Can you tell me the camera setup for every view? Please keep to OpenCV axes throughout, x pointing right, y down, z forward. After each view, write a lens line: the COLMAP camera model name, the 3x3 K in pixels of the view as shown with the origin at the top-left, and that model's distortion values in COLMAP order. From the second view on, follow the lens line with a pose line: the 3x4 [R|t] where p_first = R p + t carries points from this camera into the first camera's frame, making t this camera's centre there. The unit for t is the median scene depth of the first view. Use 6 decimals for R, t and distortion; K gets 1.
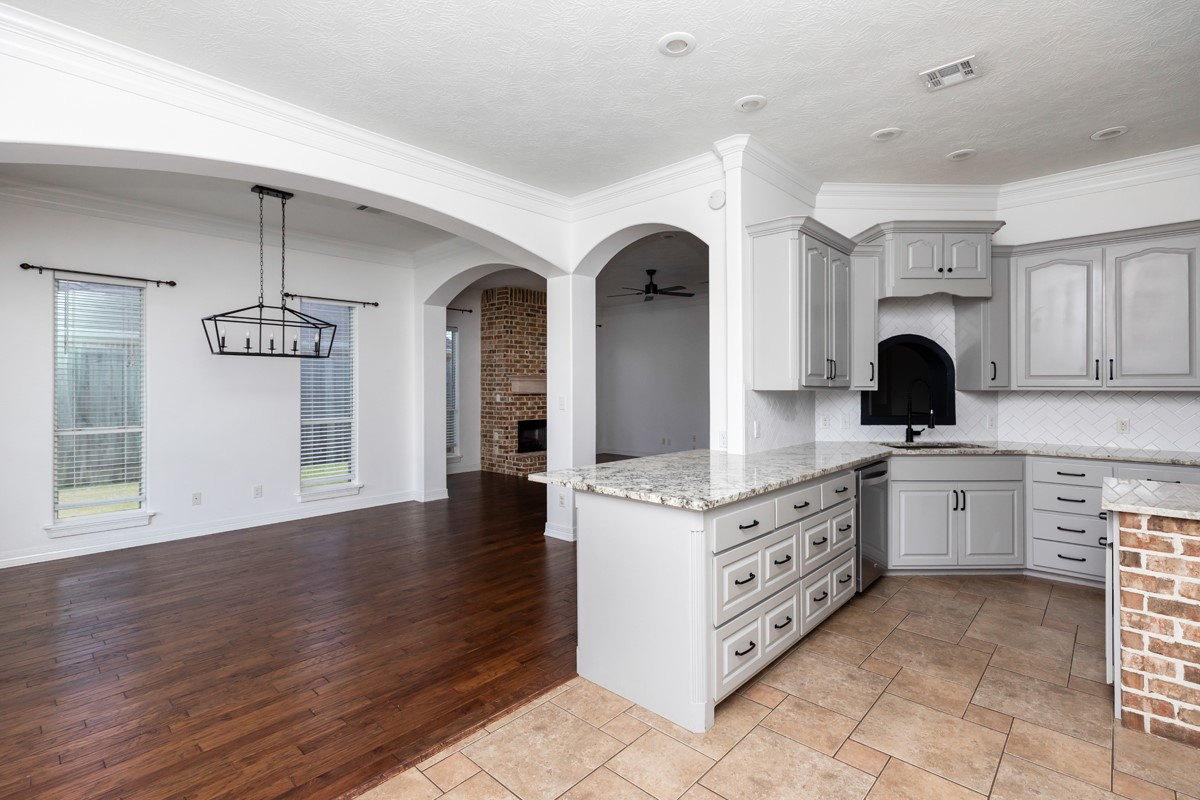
lens RADIAL K [[546.2, 0, 607.2], [0, 546.2, 383.9], [0, 0, 1]] dist [0.000906, 0.001460]
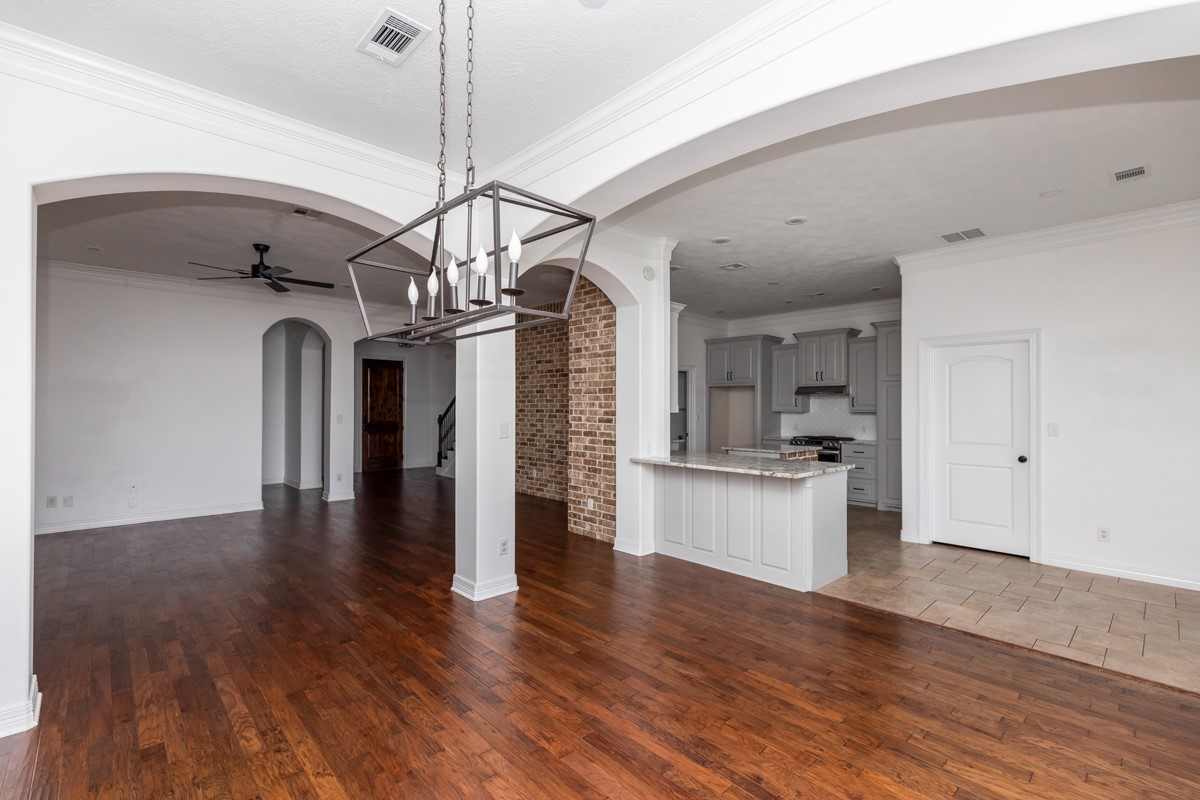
lens RADIAL K [[546.2, 0, 588.0], [0, 546.2, 394.9], [0, 0, 1]] dist [0.000906, 0.001460]
pose [[0.079783, 0.028521, 0.996404, -0.775385], [-0.004933, 0.999590, -0.028218, 0.006386], [-0.996800, -0.002664, 0.079891, 0.699744]]
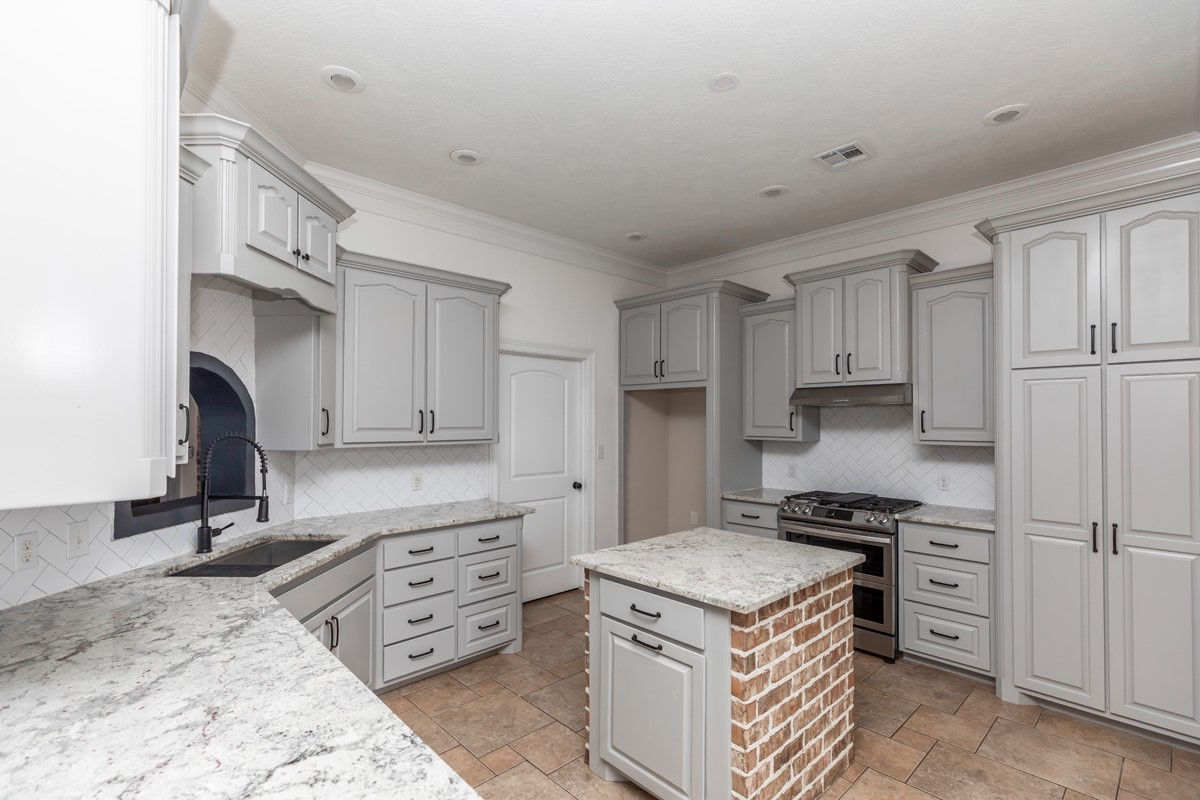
lens RADIAL K [[546.2, 0, 580.2], [0, 546.2, 408.5], [0, 0, 1]] dist [0.000906, 0.001460]
pose [[0.090837, 0.019530, 0.995674, 0.034046], [-0.001259, 0.999809, -0.019496, -0.021299], [-0.995865, 0.000518, 0.090844, 0.458565]]
